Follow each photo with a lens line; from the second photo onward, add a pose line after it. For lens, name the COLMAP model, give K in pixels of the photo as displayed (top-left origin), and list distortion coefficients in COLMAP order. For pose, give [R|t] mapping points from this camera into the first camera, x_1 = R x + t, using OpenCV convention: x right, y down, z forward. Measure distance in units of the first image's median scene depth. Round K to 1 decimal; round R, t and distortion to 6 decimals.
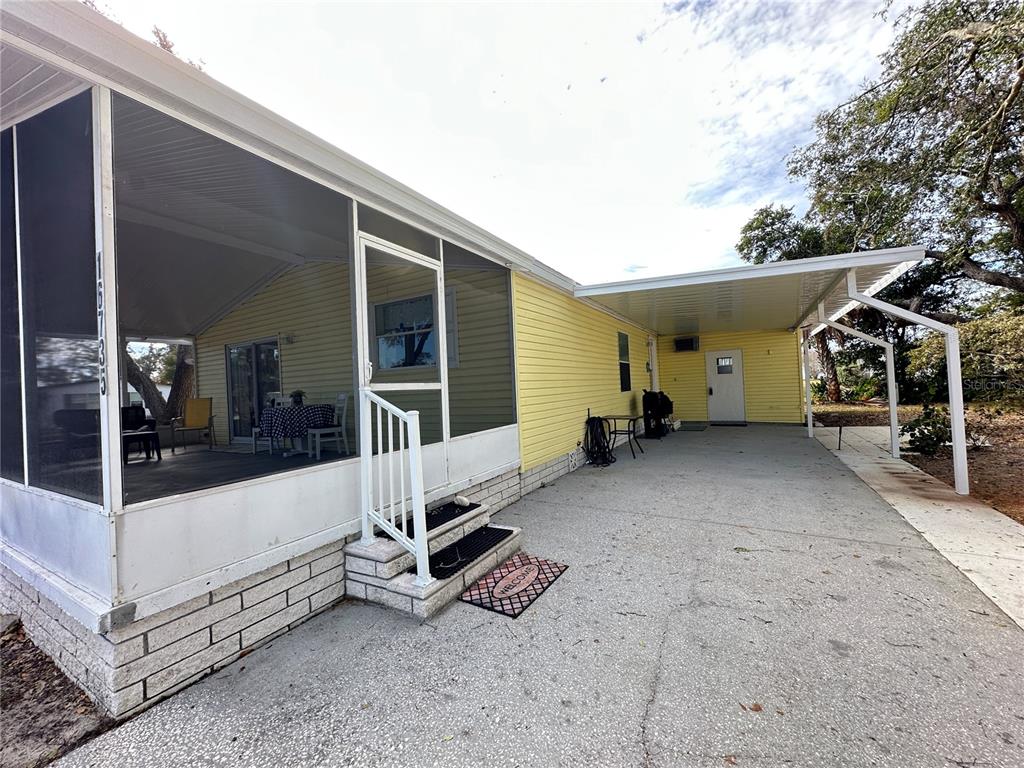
lens RADIAL K [[409.0, 0, 511.8], [0, 409.0, 386.2], [0, 0, 1]] dist [-0.002801, 0.000999]
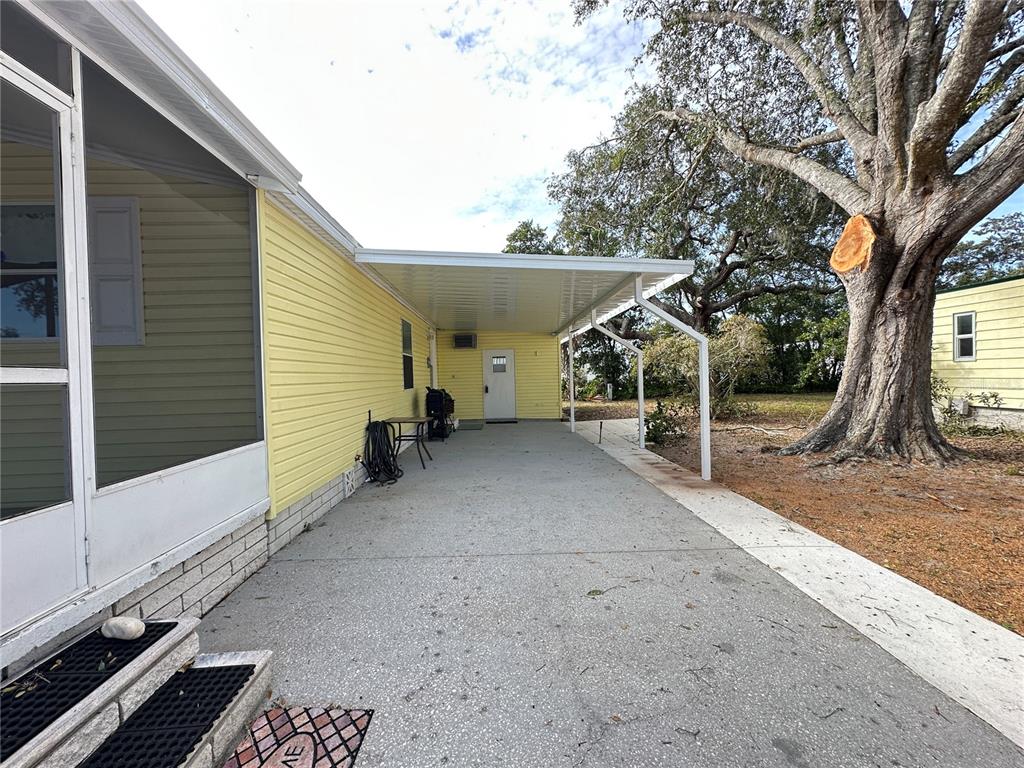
lens RADIAL K [[409.0, 0, 511.8], [0, 409.0, 386.2], [0, 0, 1]] dist [-0.002801, 0.000999]
pose [[0.844235, 0.012782, 0.535821, -0.002409], [-0.017630, 0.999837, 0.003927, 0.000121], [-0.535684, -0.012762, 0.844322, 0.276643]]
